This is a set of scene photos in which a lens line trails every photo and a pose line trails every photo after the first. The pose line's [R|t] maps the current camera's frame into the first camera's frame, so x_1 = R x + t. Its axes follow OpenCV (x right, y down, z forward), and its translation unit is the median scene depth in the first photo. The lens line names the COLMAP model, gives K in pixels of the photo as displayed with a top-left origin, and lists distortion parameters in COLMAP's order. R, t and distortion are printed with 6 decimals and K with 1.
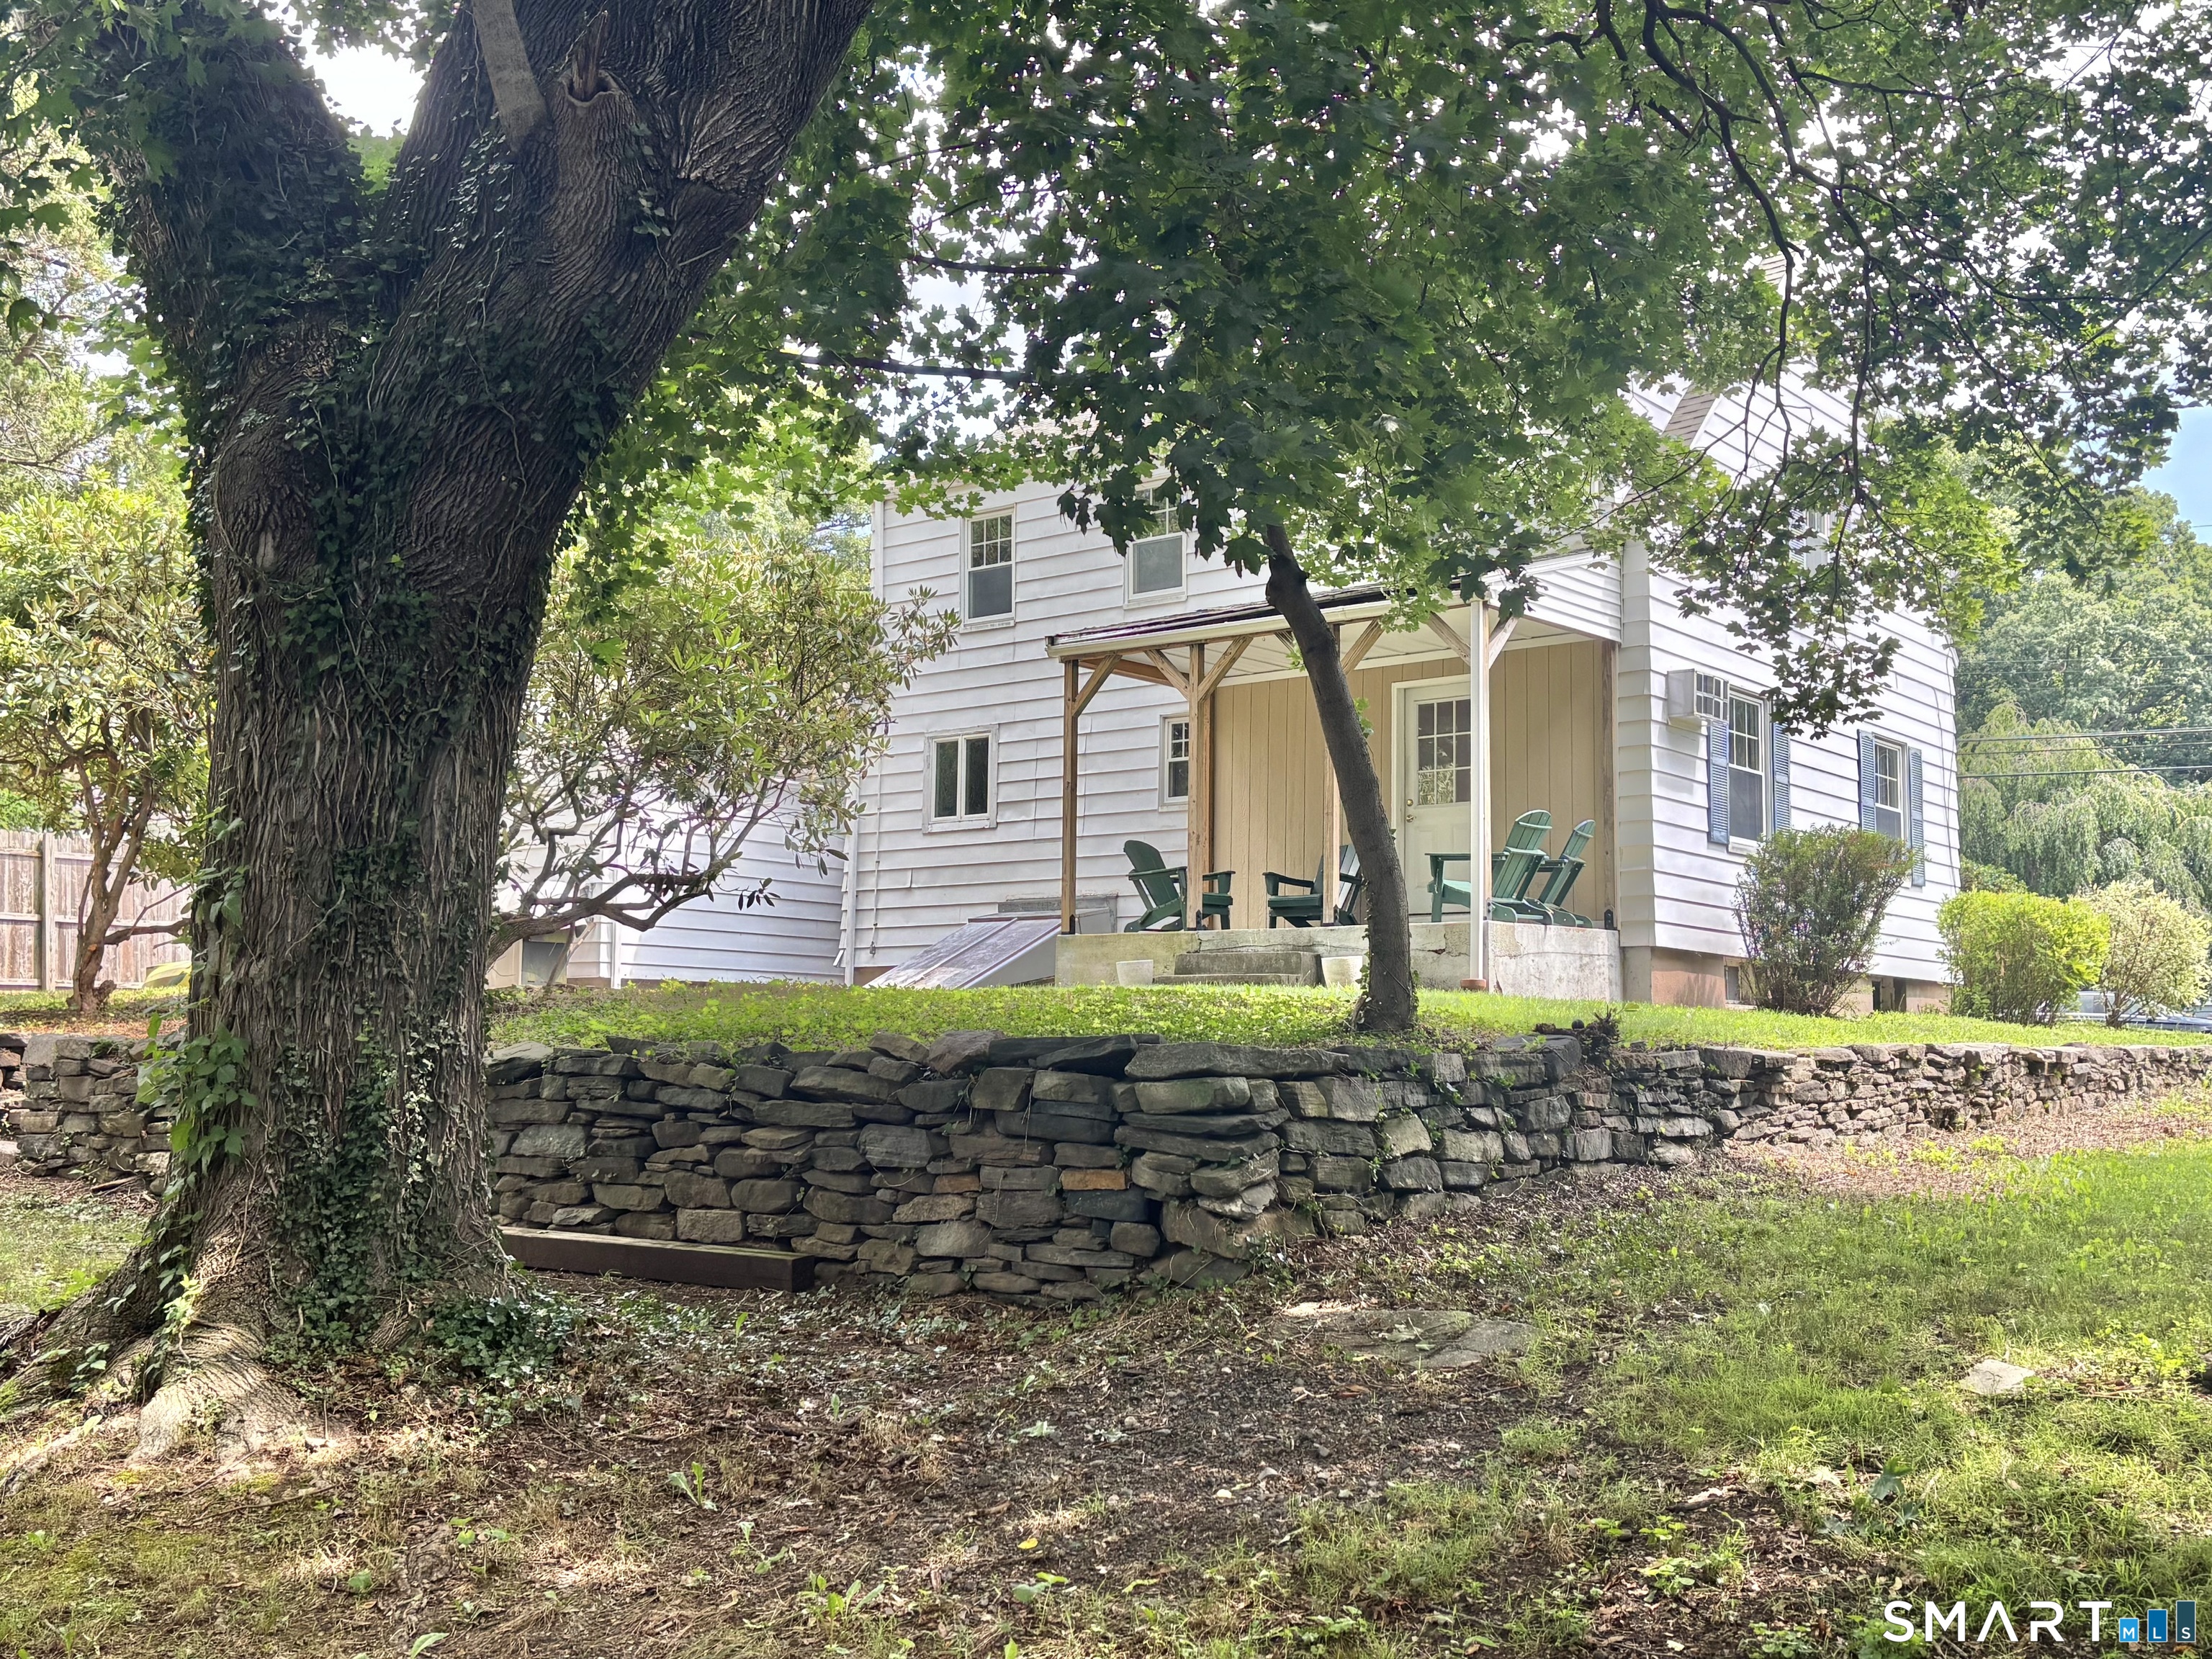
lens RADIAL K [[2240.1, 0, 1106.0], [0, 2240.1, 829.5], [0, 0, 1]] dist [0.180916, -0.434439]
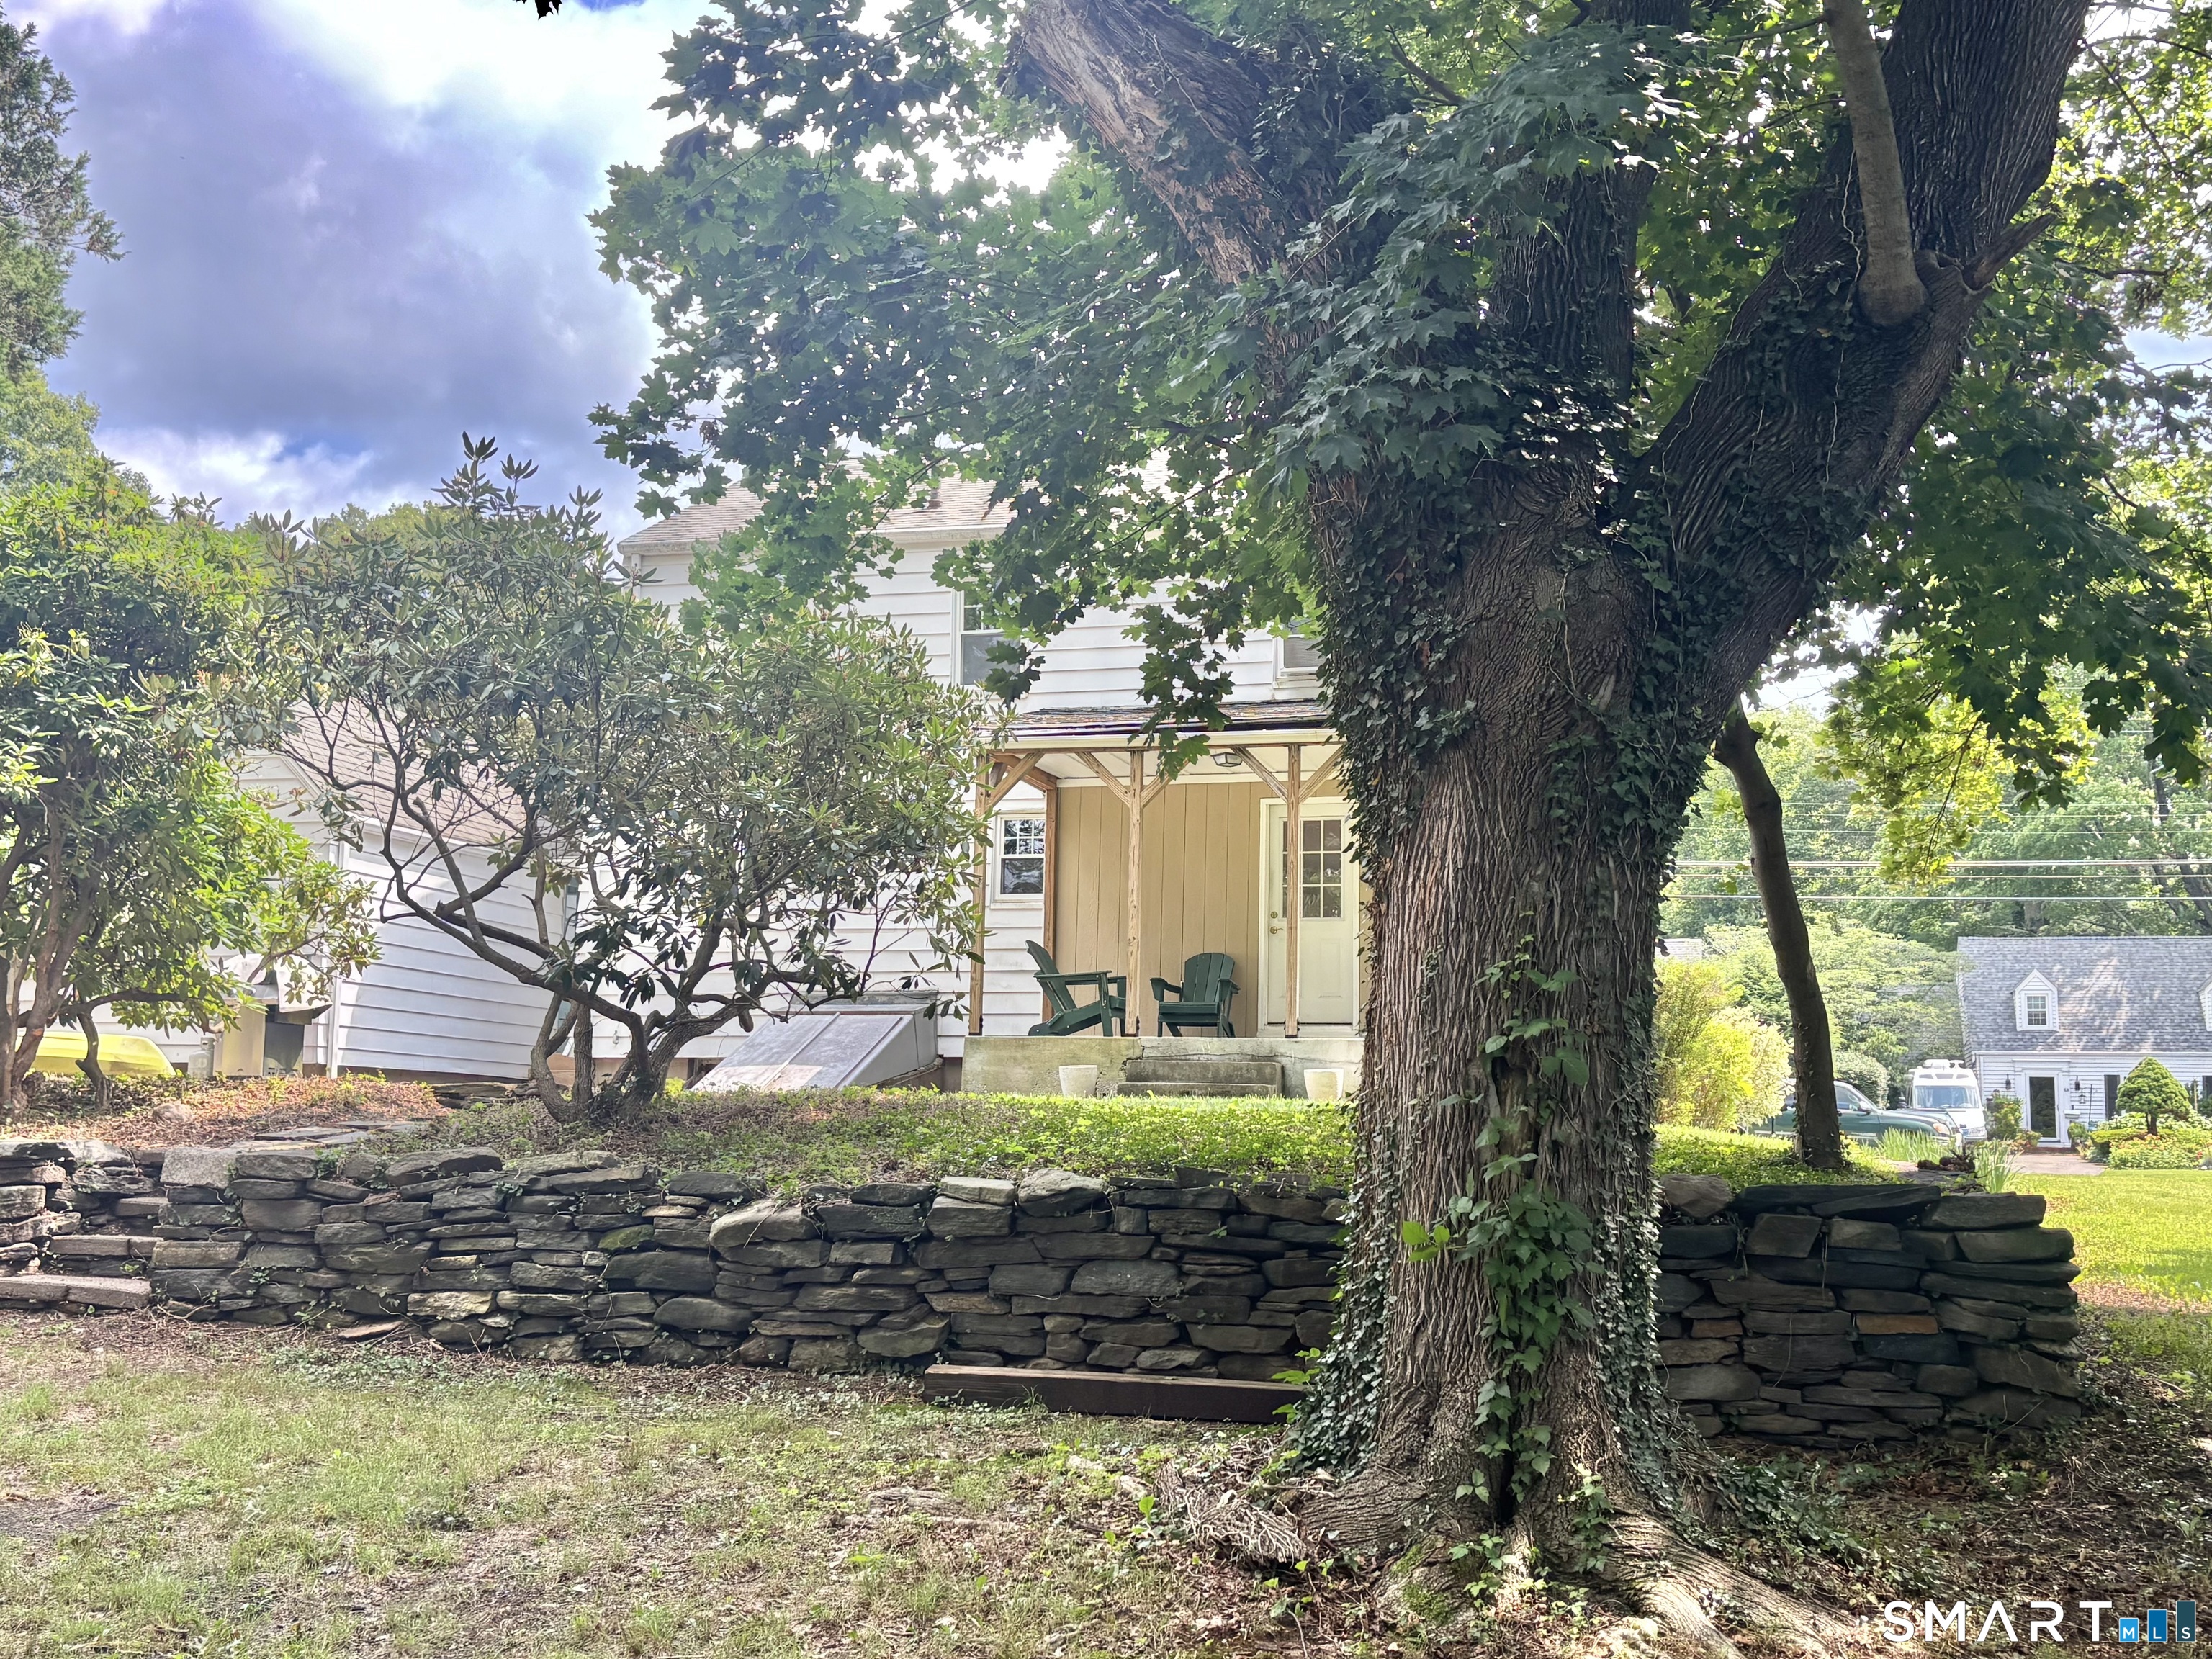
lens RADIAL K [[2240.1, 0, 1106.0], [0, 2240.1, 829.5], [0, 0, 1]] dist [0.180916, -0.434439]
pose [[0.911287, 0.063776, 0.406804, -0.648349], [-0.051708, 0.997836, -0.040603, -0.010405], [-0.408513, 0.015966, 0.912613, 0.143400]]
